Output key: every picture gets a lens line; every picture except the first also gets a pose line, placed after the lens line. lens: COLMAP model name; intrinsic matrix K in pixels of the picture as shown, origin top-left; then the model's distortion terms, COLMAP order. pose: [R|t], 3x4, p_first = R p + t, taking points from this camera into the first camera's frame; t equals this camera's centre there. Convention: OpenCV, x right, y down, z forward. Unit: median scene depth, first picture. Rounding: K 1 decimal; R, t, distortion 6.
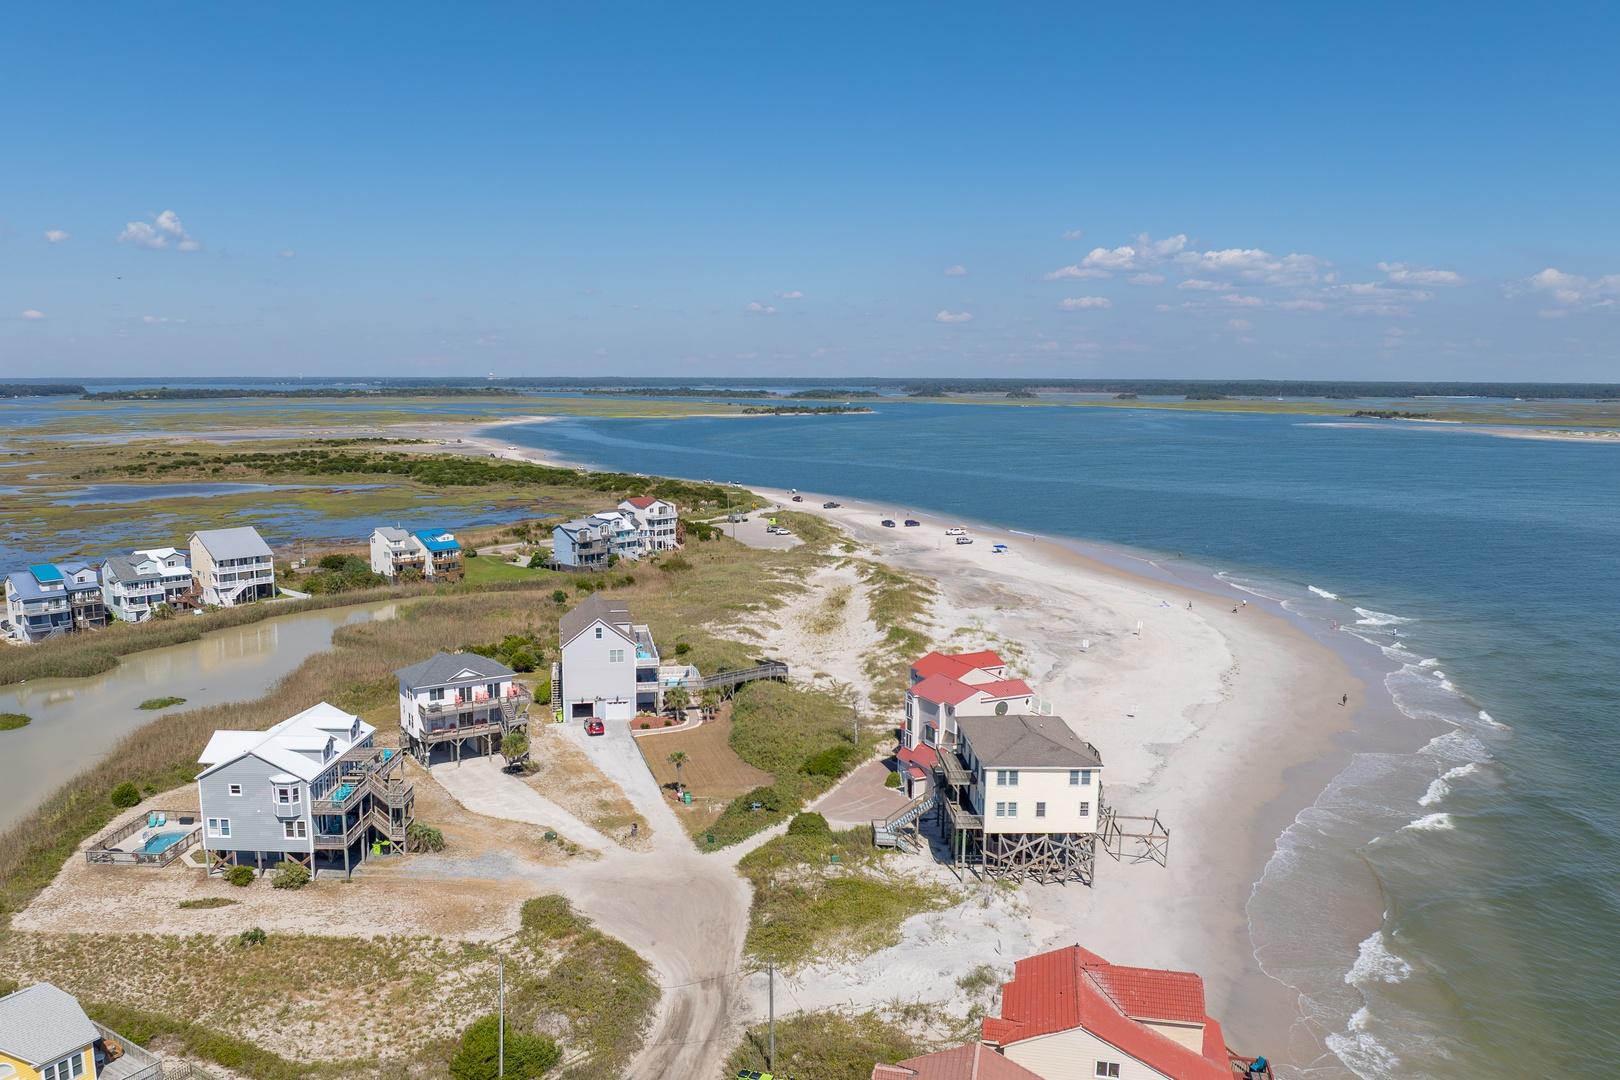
lens RADIAL K [[1219.2, 0, 781.9], [0, 1219.2, 571.3], [0, 0, 1]] dist [-0.042639, -0.005860]
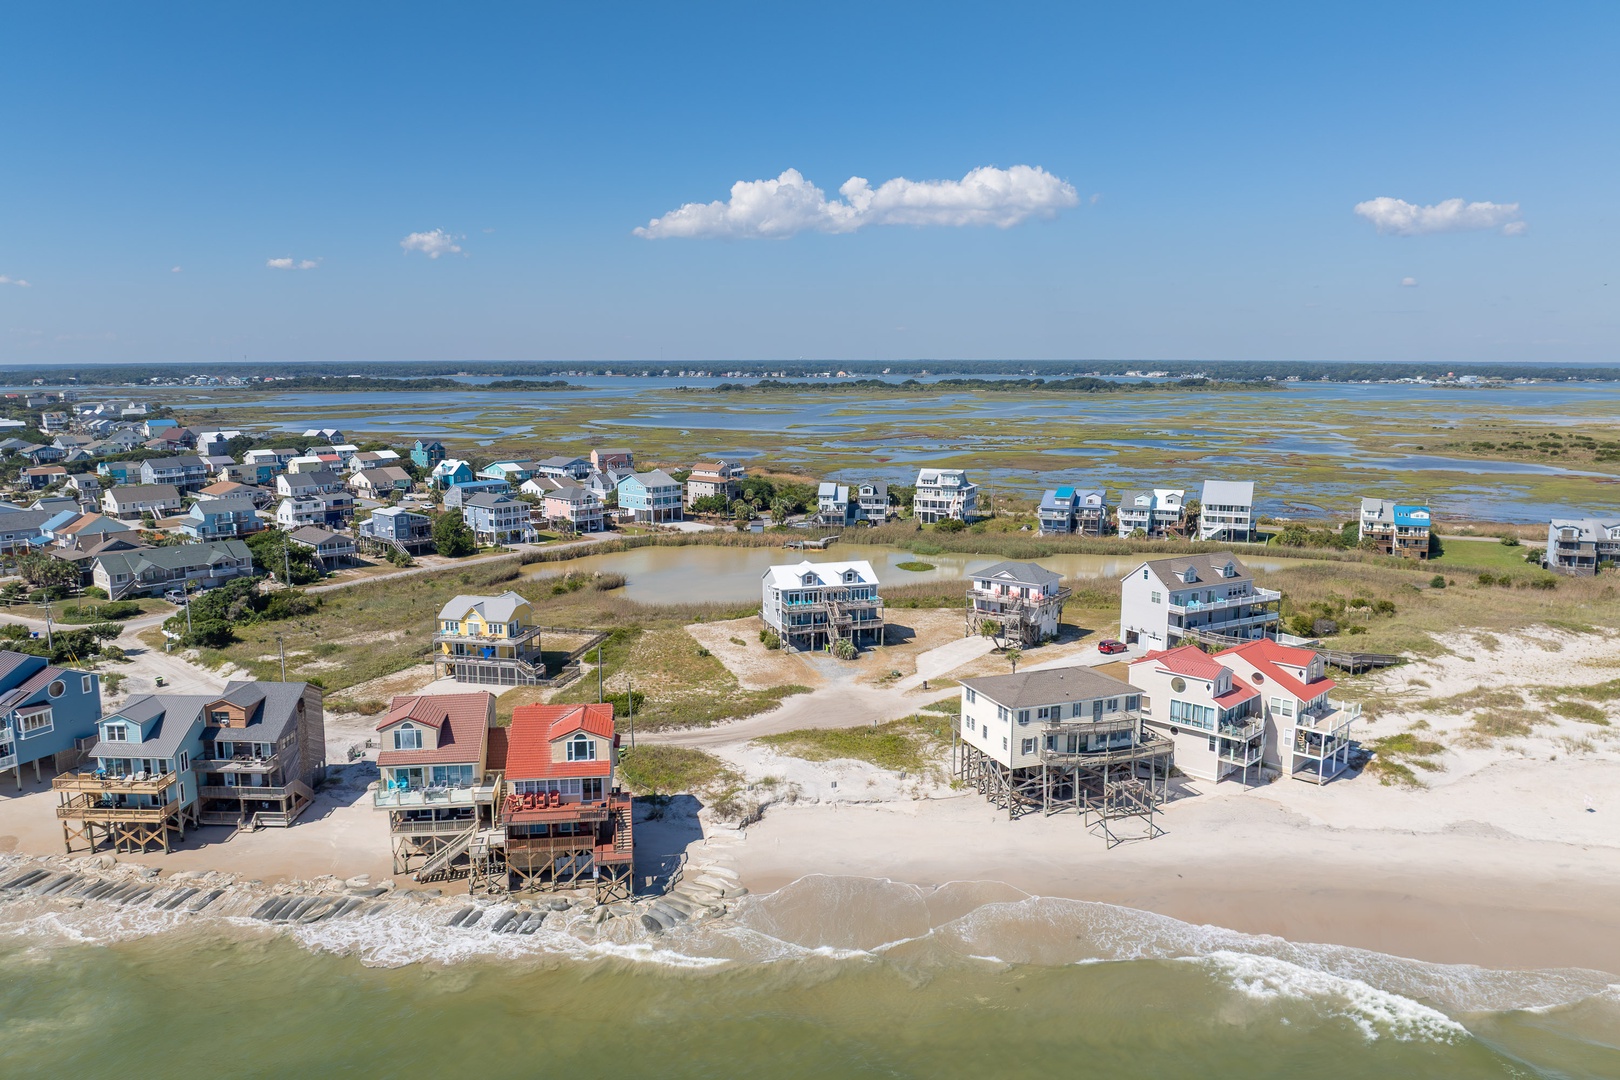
lens RADIAL K [[1154.2, 0, 808.1], [0, 1154.2, 535.7], [0, 0, 1]] dist [-0.037322, 0.001389]
pose [[0.346177, 0.140643, -0.927567, 0.763590], [-0.148605, 0.984437, 0.093805, -0.042027], [0.926325, 0.105368, 0.361690, 0.291789]]
